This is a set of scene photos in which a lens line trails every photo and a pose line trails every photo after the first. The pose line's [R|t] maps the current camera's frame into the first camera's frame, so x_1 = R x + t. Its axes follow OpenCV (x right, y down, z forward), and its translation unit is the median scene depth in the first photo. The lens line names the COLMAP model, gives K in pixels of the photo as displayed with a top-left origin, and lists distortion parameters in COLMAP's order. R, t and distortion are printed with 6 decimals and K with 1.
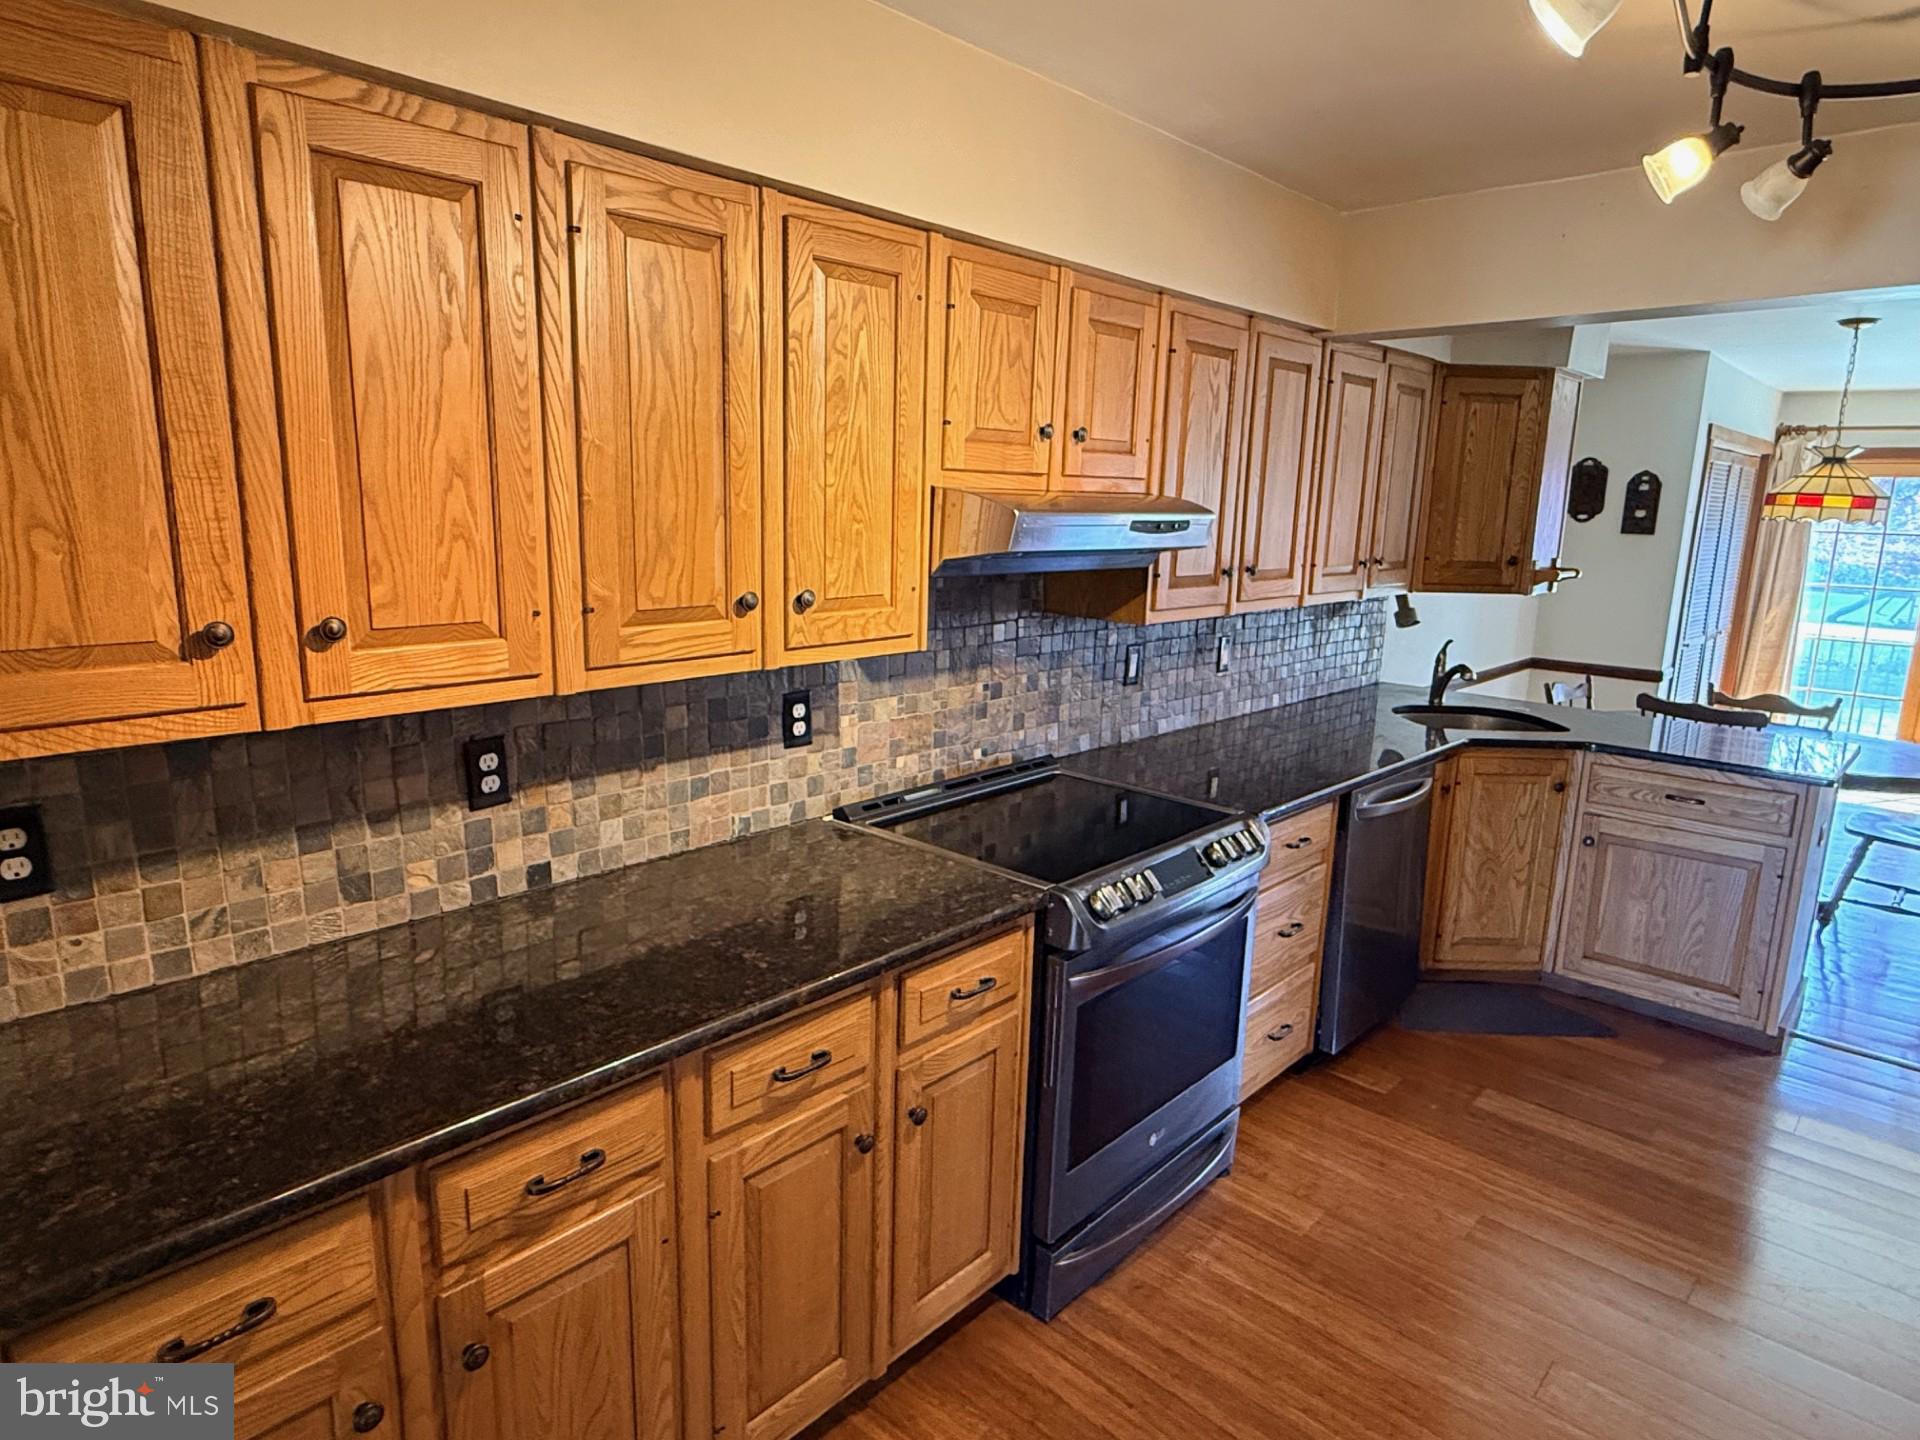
lens RADIAL K [[1117.6, 0, 949.4], [0, 1117.6, 719.3], [0, 0, 1]] dist [0.001010, -0.000707]
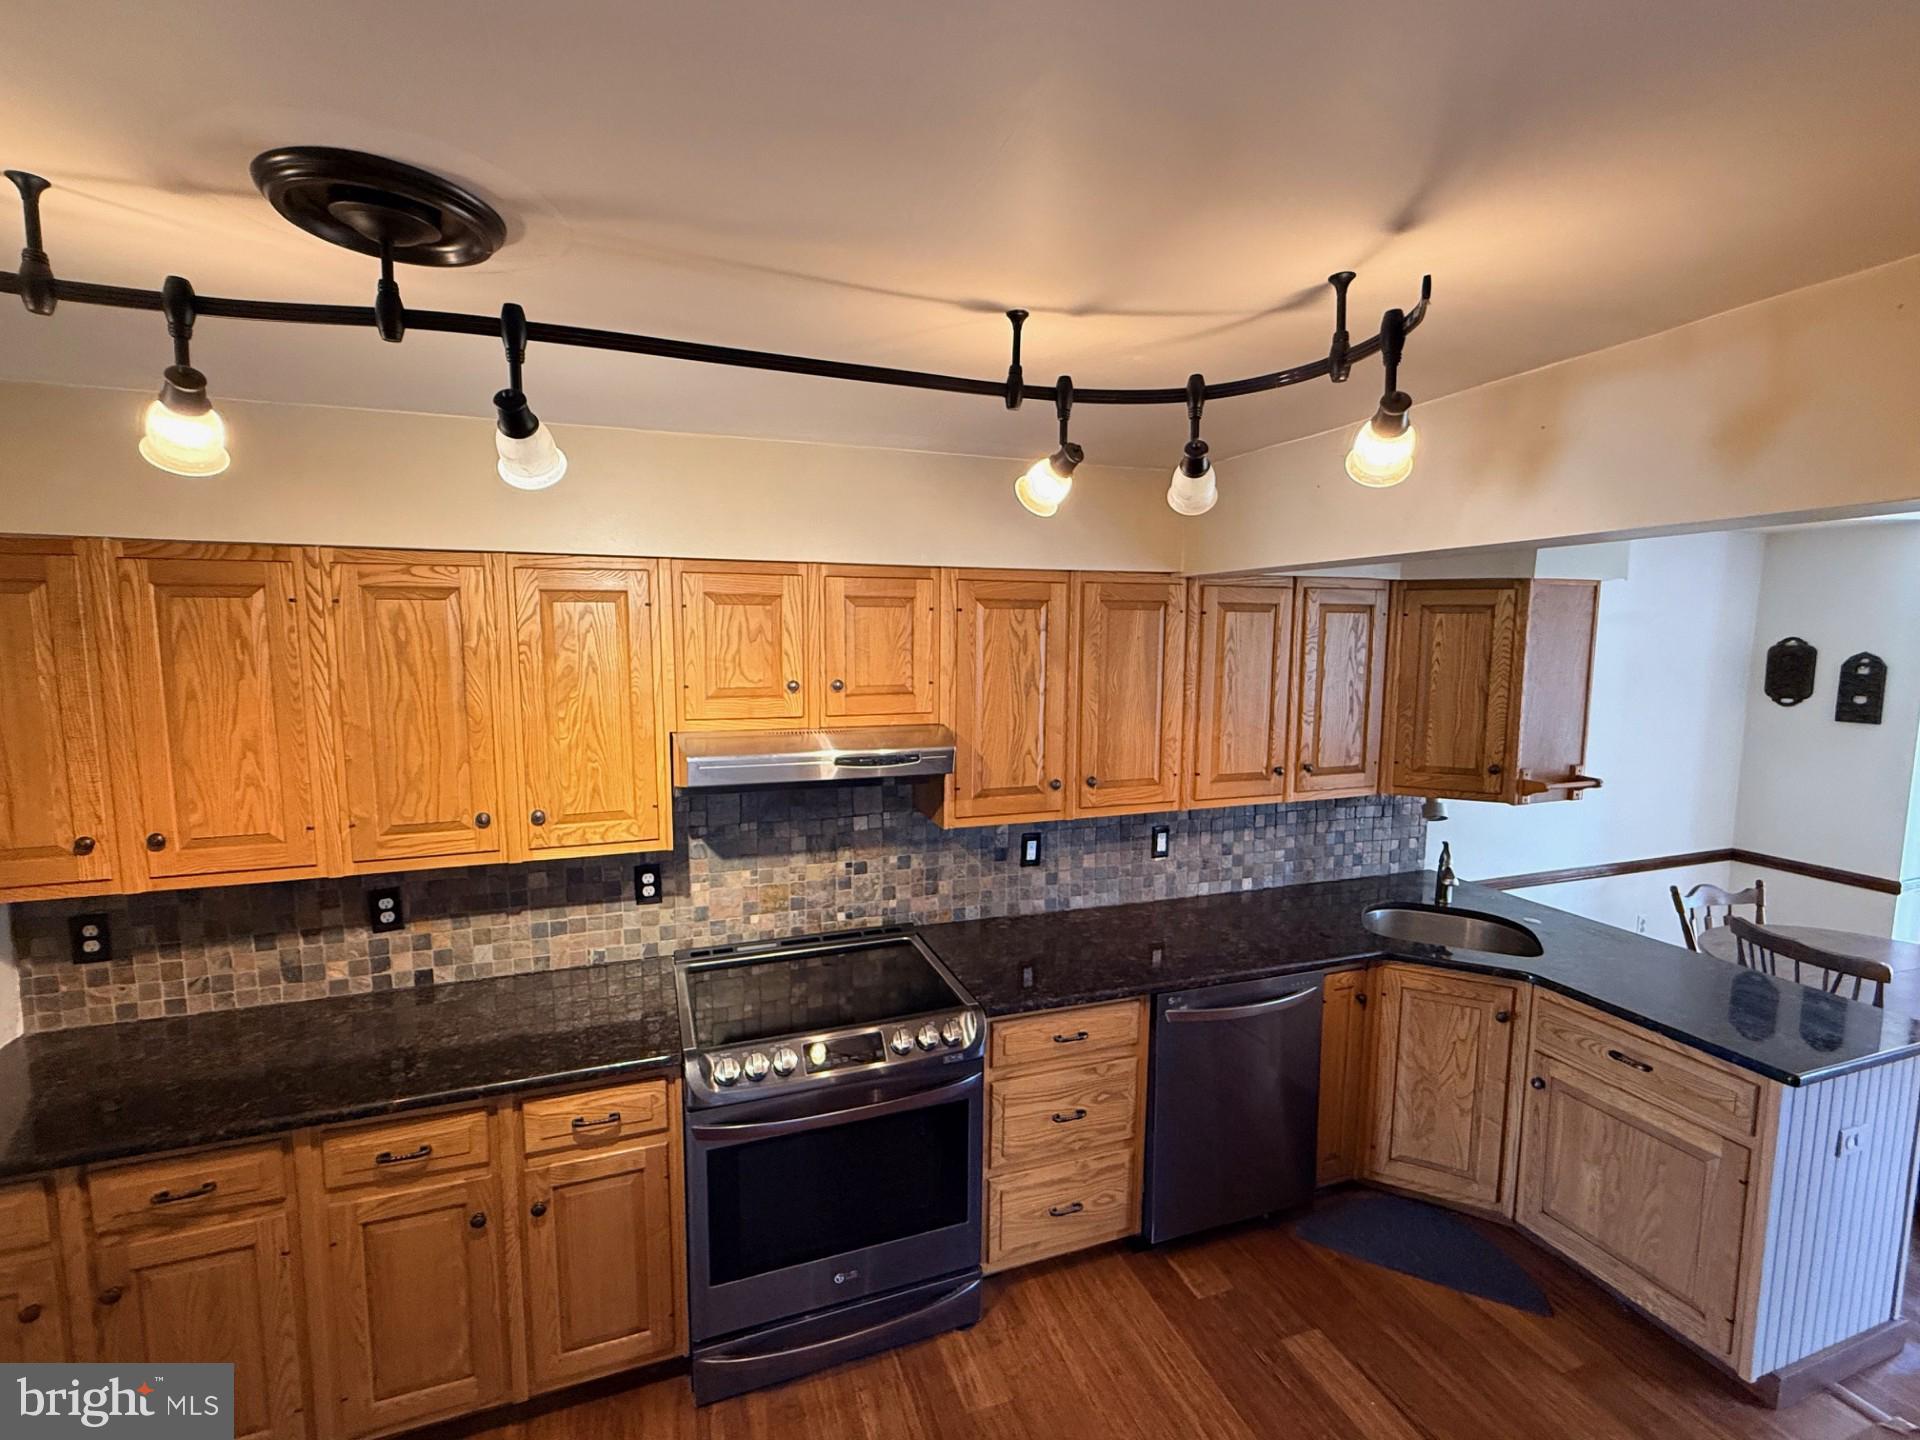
lens RADIAL K [[854.8, 0, 960.0], [0, 854.8, 720.0], [0, 0, 1]] dist [0.000351, 0.000097]
pose [[0.892221, 0.028253, -0.450714, 0.734577], [-0.072928, 0.993956, -0.082060, -0.154601], [0.445672, 0.106085, 0.888889, 0.207330]]
